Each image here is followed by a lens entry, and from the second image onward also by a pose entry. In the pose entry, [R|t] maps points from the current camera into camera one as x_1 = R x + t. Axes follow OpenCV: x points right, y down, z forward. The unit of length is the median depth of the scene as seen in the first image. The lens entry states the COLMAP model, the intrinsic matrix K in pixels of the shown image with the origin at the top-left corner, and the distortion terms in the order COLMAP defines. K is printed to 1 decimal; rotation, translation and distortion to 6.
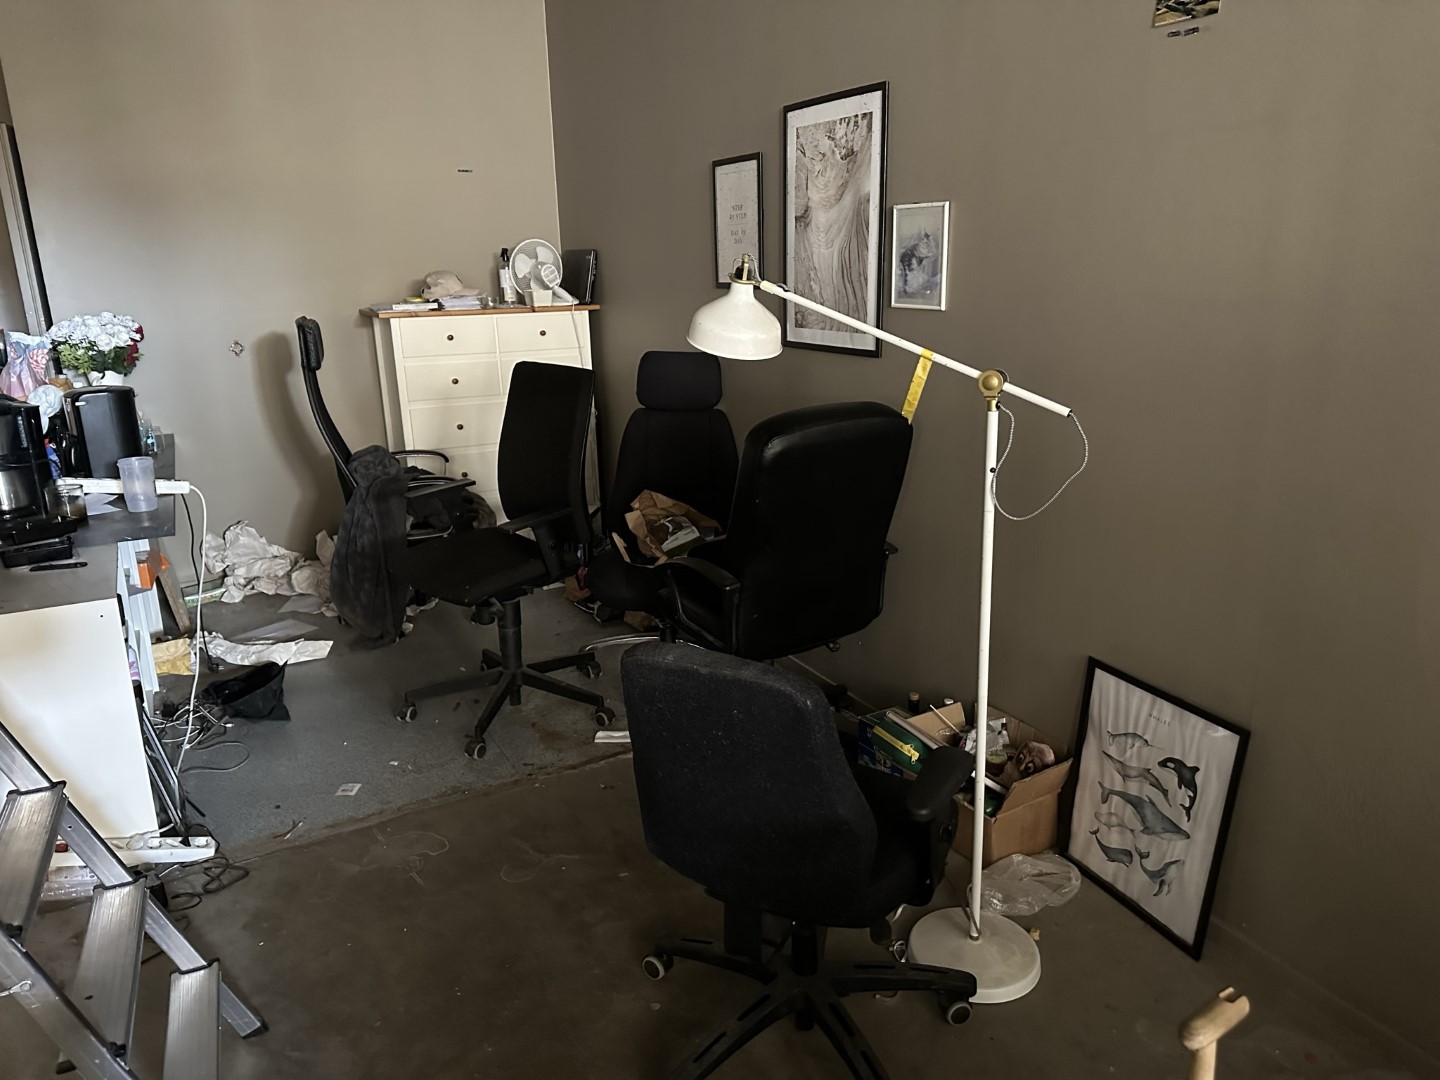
lens RADIAL K [[1012.3, 0, 720.0], [0, 1012.3, 540.0], [0, 0, 1]] dist [0.129552, -0.177965]
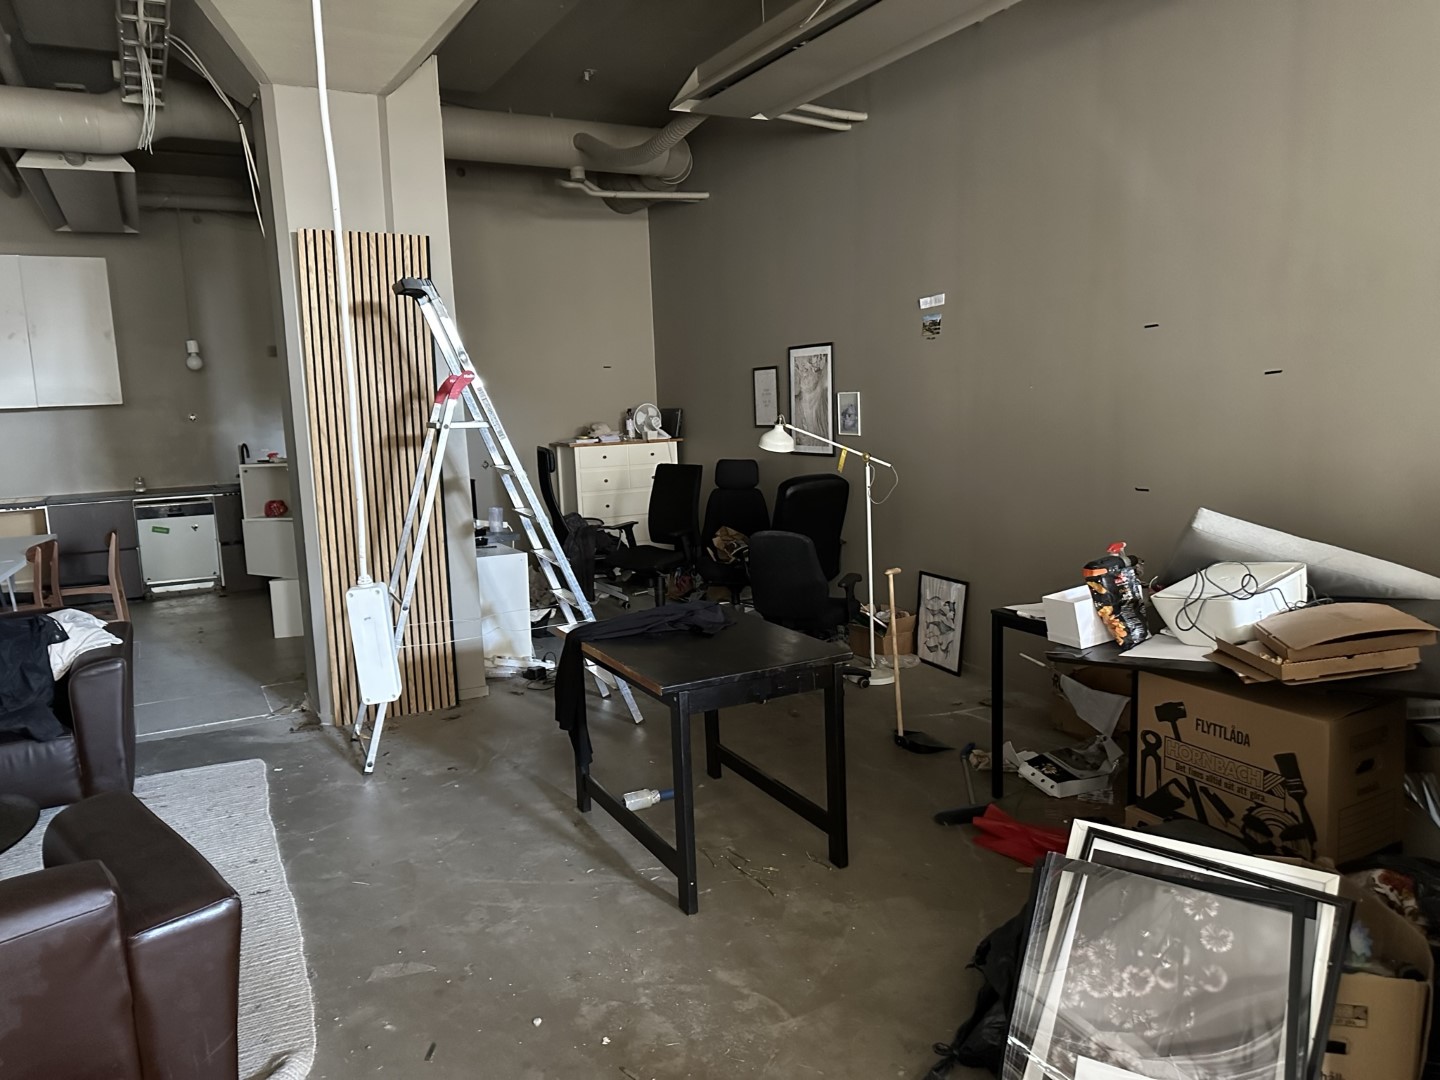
lens RADIAL K [[1012.3, 0, 720.0], [0, 1012.3, 540.0], [0, 0, 1]] dist [0.129552, -0.177965]
pose [[0.999853, -0.014207, 0.009639, -0.116379], [0.015371, 0.990859, -0.134022, 0.289178], [-0.007647, 0.134151, 0.990931, -1.149733]]
